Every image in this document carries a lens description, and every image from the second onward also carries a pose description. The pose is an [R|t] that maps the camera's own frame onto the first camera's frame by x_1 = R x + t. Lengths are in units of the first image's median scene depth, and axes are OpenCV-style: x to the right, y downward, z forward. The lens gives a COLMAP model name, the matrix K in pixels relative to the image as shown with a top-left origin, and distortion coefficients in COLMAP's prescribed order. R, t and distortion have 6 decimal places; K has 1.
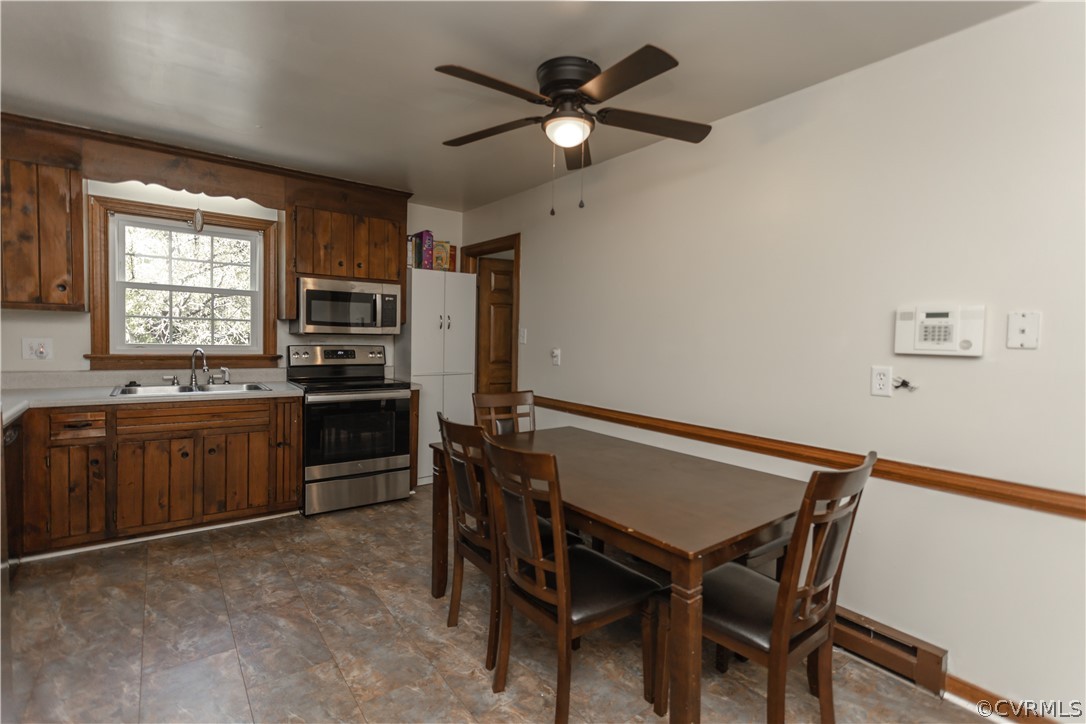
lens RADIAL K [[544.9, 0, 543.0], [0, 544.9, 358.6], [0, 0, 1]] dist [-0.001639, 0.000110]
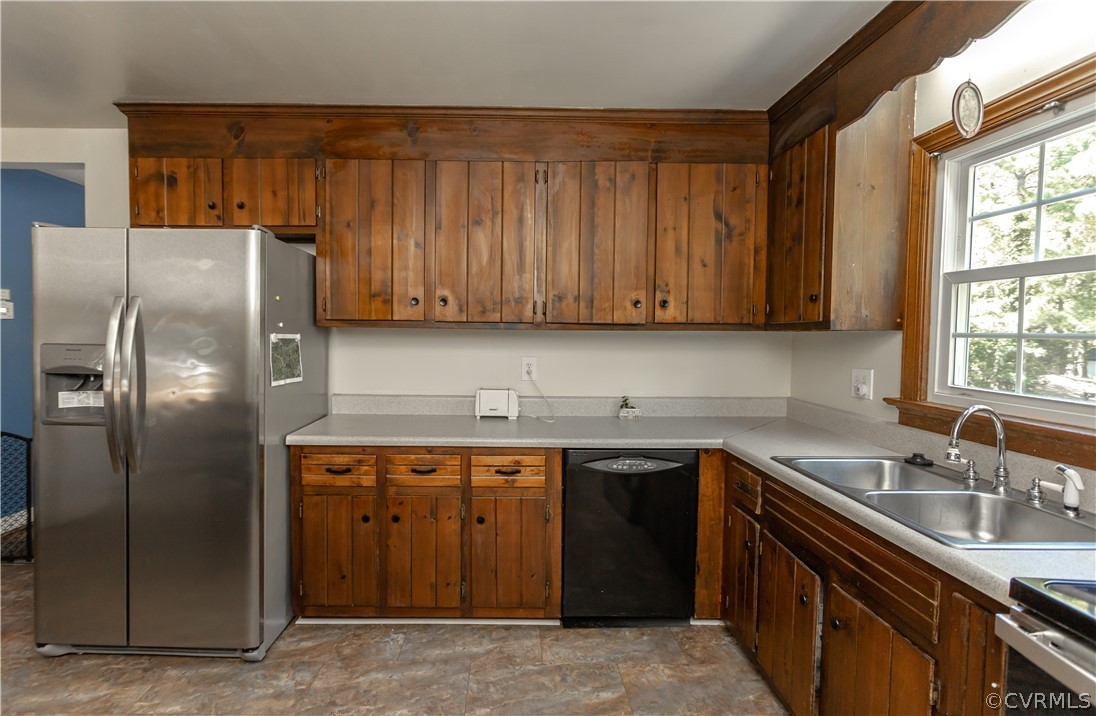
lens RADIAL K [[511.5, 0, 515.1], [0, 511.5, 352.8], [0, 0, 1]] dist [0.000581, 0.000307]
pose [[-0.596109, -0.004601, -0.802890, -0.091979], [-0.064350, 0.997040, 0.042064, -0.051856], [0.800321, 0.076741, -0.594641, 0.908272]]
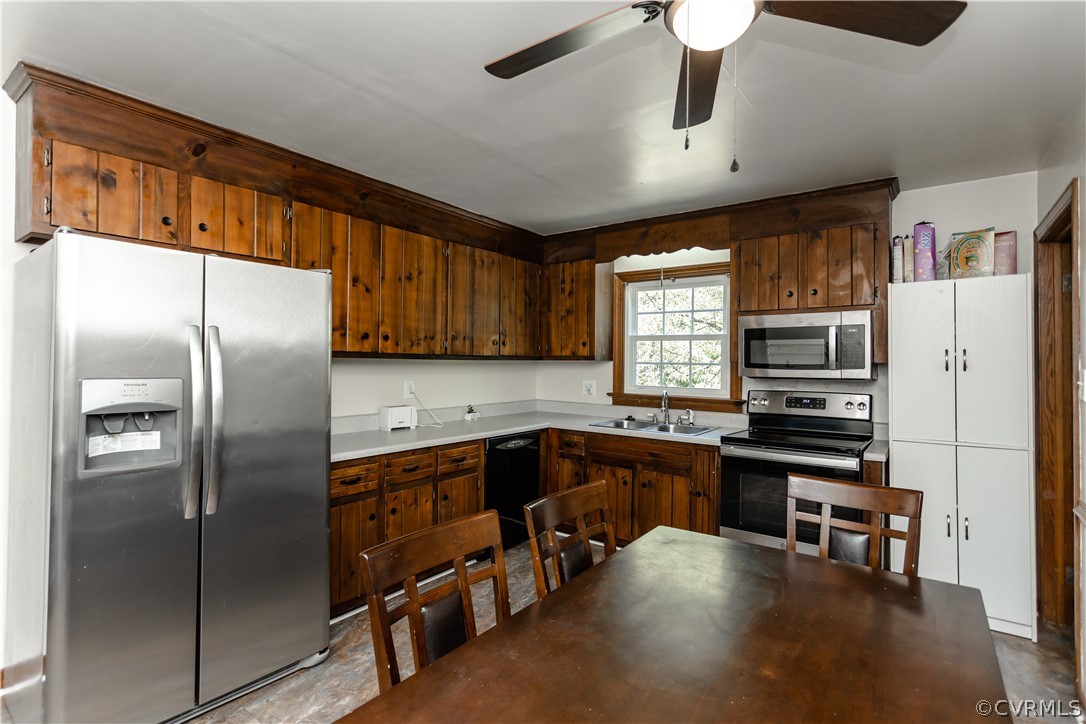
lens RADIAL K [[511.4, 0, 536.7], [0, 511.4, 357.1], [0, 0, 1]] dist [0.000039, 0.001864]
pose [[0.265347, -0.036507, -0.963462, 0.293628], [-0.046667, 0.997625, -0.050654, -0.020945], [0.963023, 0.058403, 0.263013, 0.448594]]
